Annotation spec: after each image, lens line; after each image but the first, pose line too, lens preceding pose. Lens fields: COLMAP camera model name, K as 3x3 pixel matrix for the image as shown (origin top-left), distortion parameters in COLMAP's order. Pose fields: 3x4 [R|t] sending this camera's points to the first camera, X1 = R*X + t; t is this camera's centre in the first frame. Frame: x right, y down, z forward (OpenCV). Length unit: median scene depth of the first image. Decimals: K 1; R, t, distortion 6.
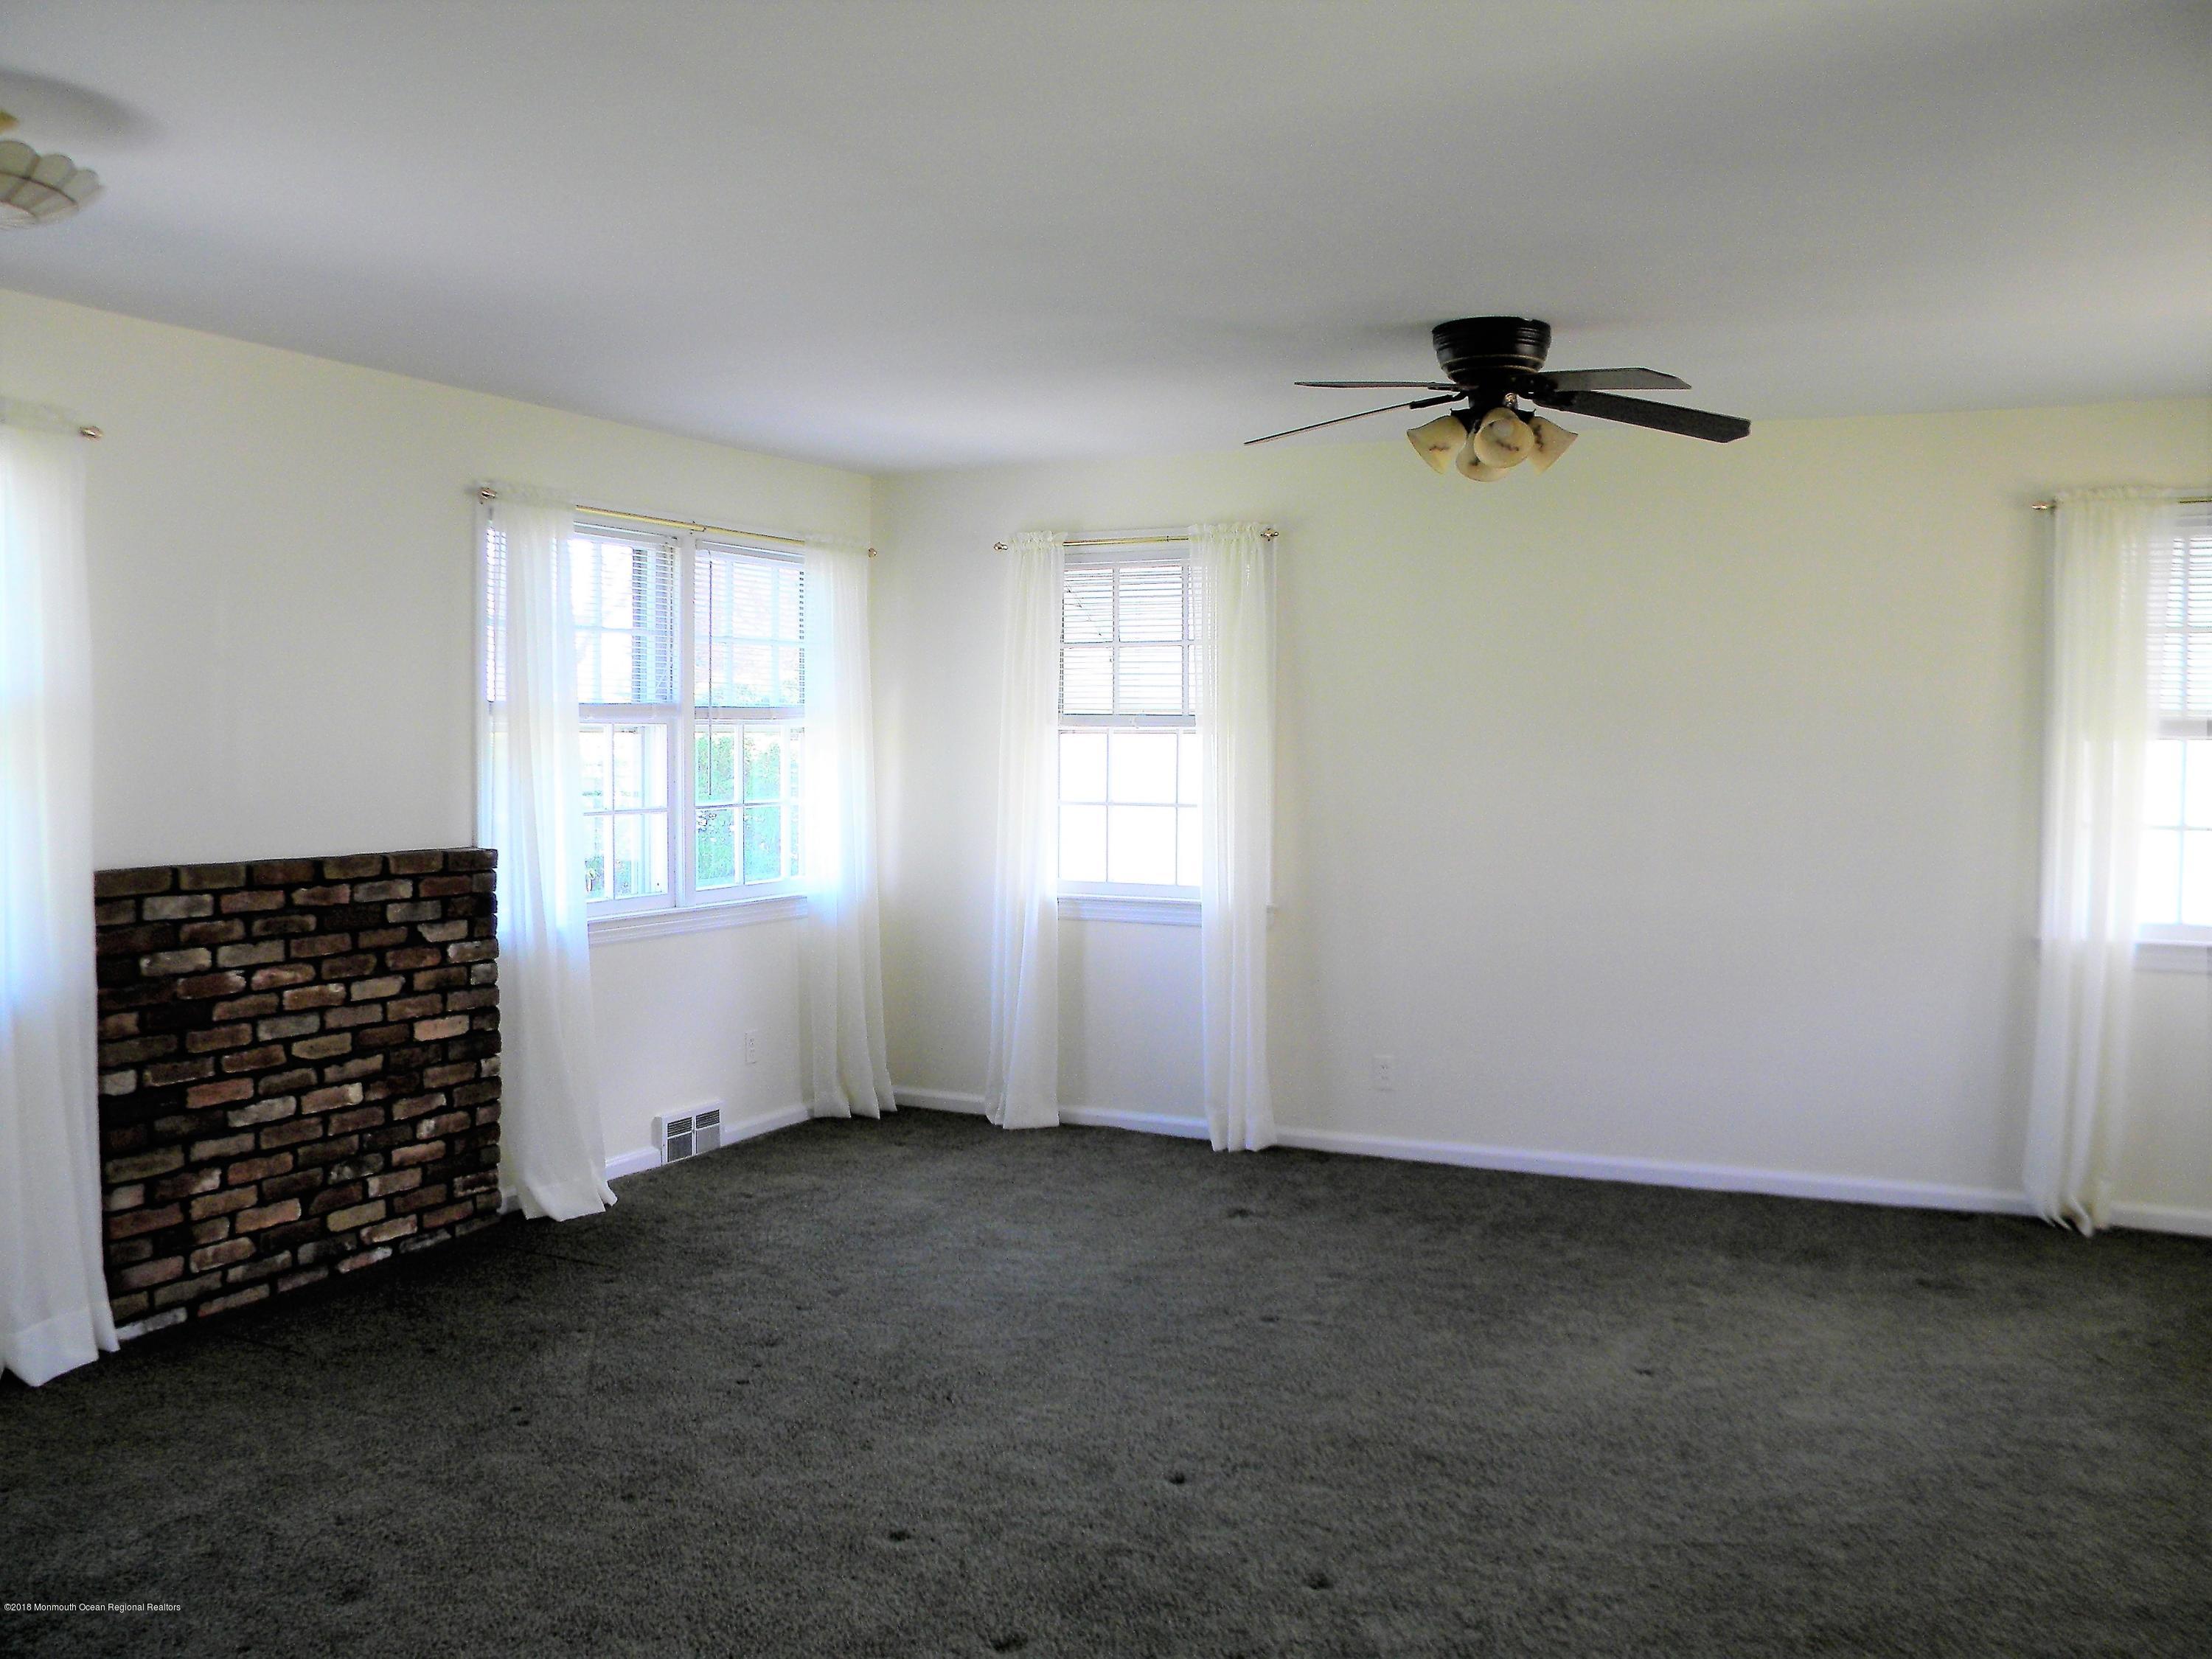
lens RADIAL K [[1990.4, 0, 1099.8], [0, 1990.4, 839.0], [0, 0, 1]] dist [-0.047514, 0.016065]
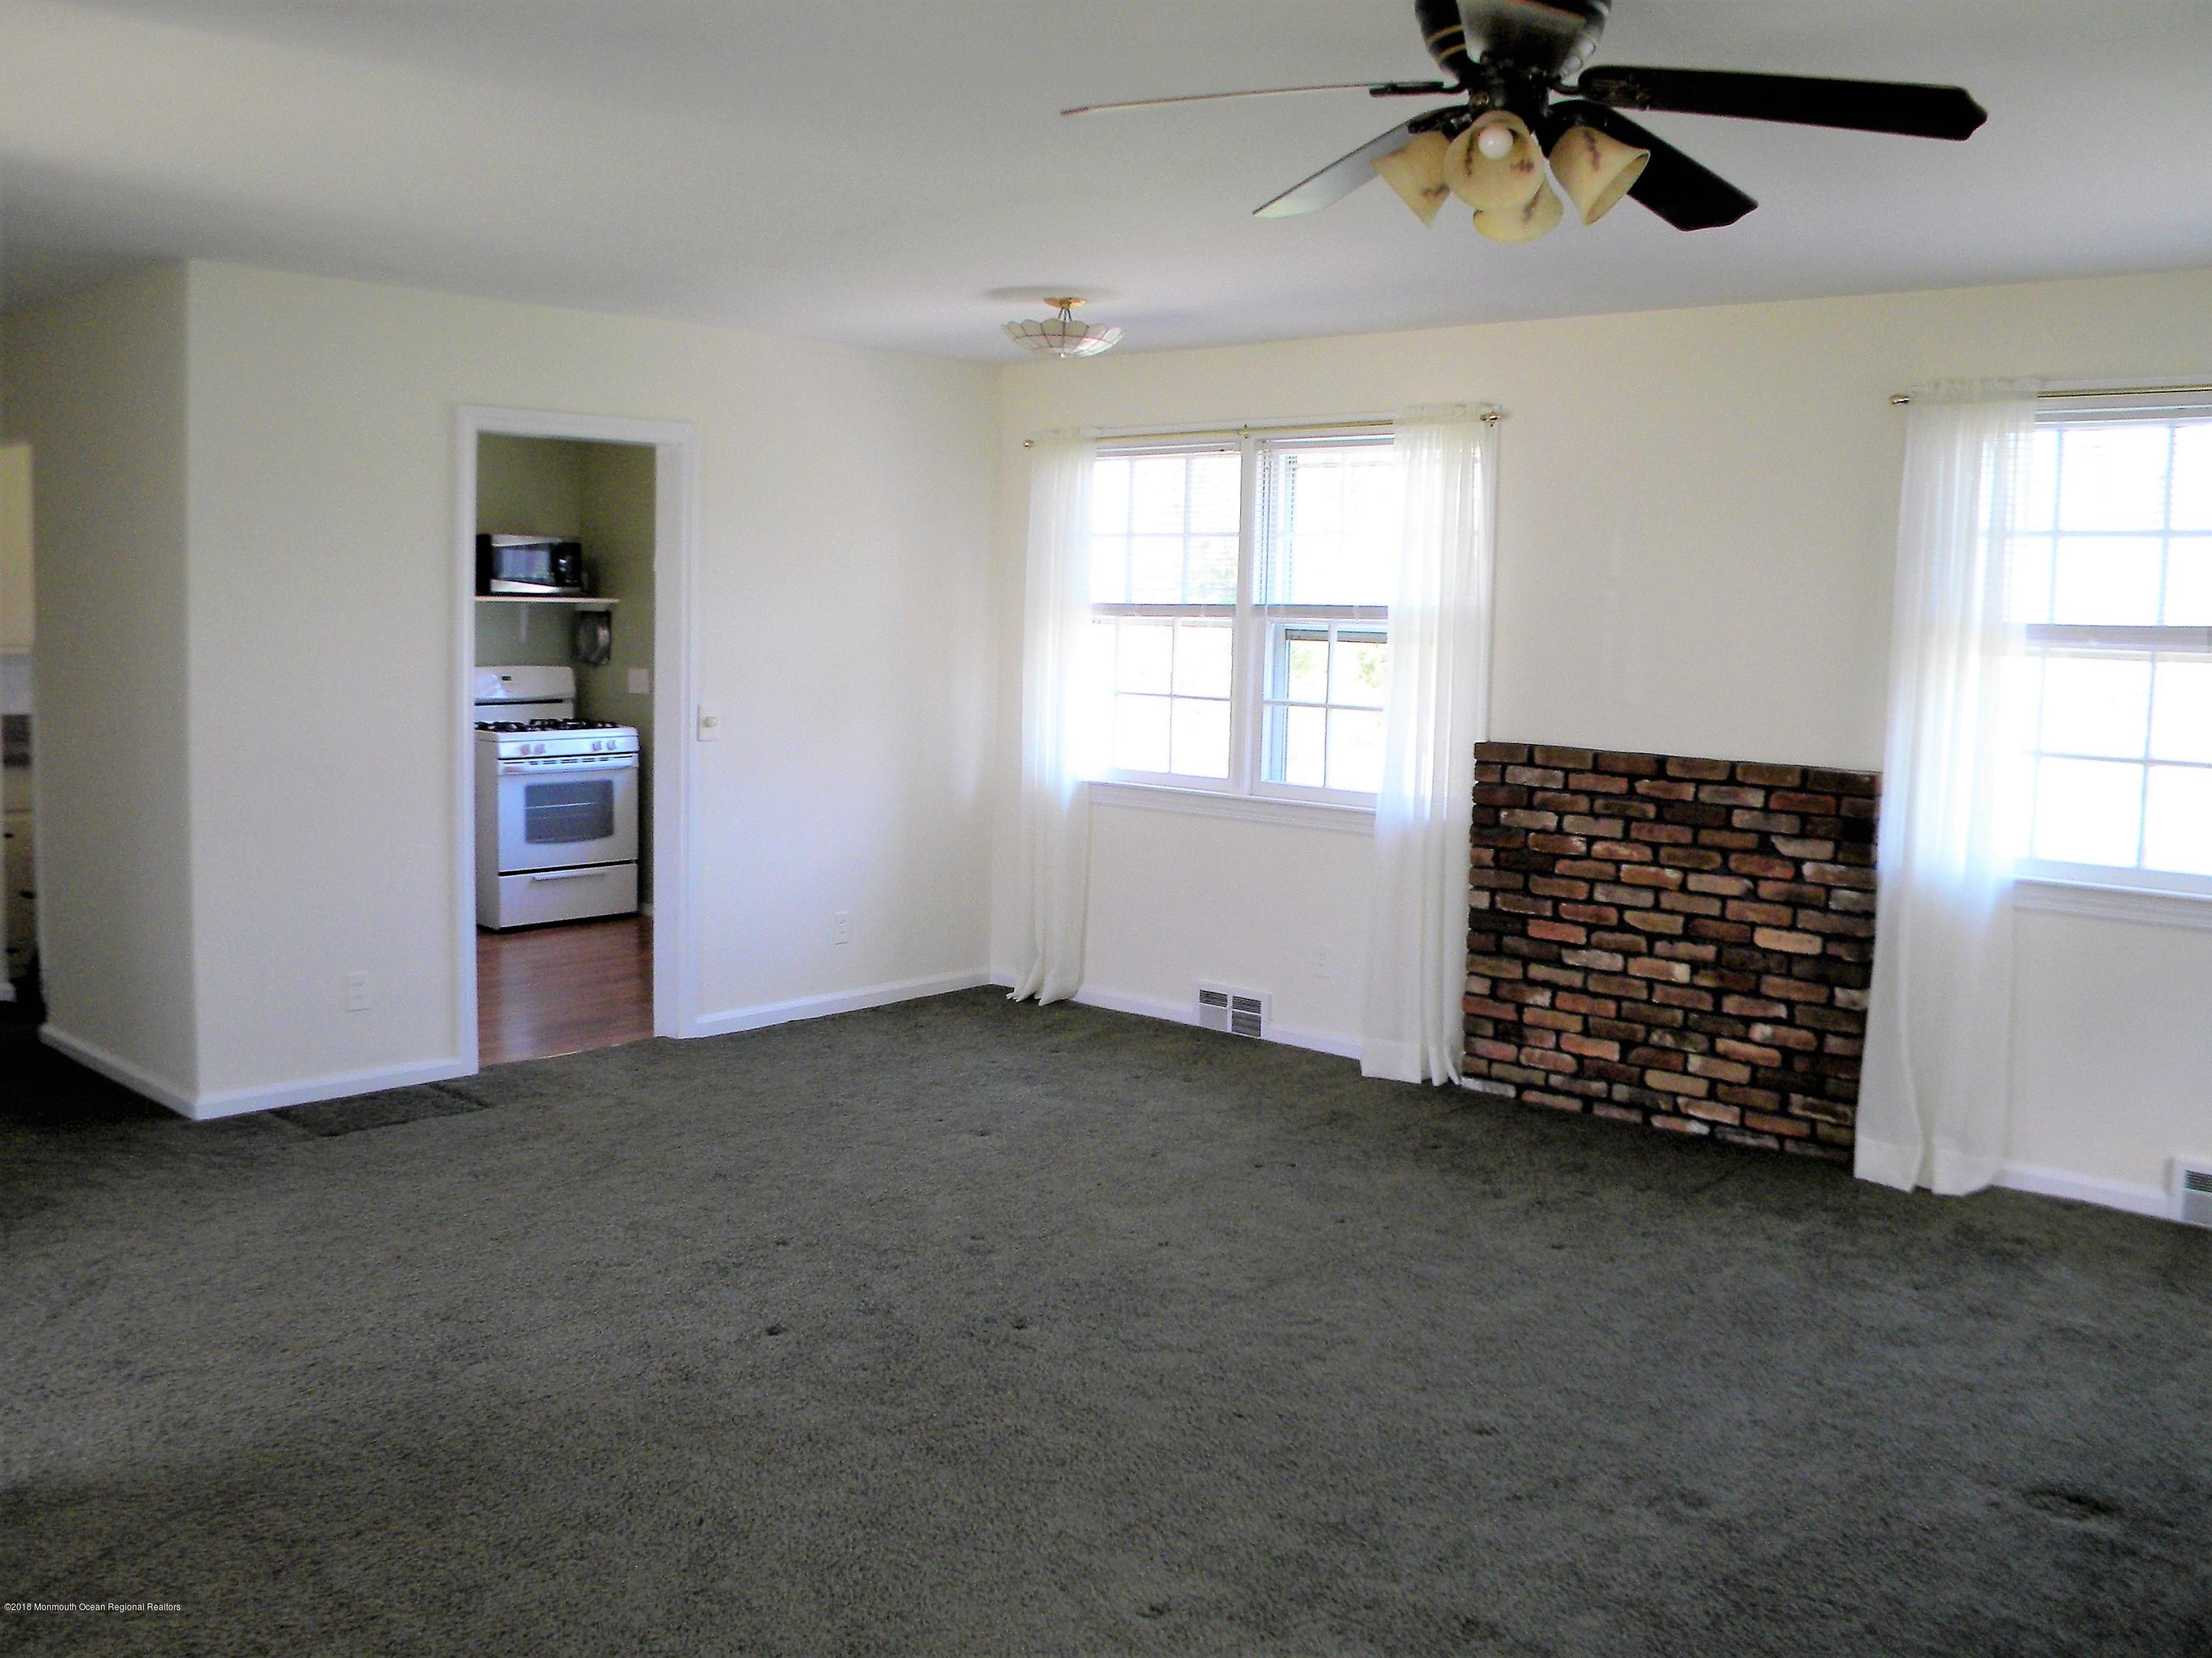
lens RADIAL K [[1990.2, 0, 1103.5], [0, 1990.2, 833.7], [0, 0, 1]] dist [-0.047514, 0.016065]
pose [[-0.271211, 0.086119, -0.958659, 0.787677], [-0.085096, 0.989944, 0.113004, -0.047386], [0.958751, 0.112226, -0.261156, 0.994249]]
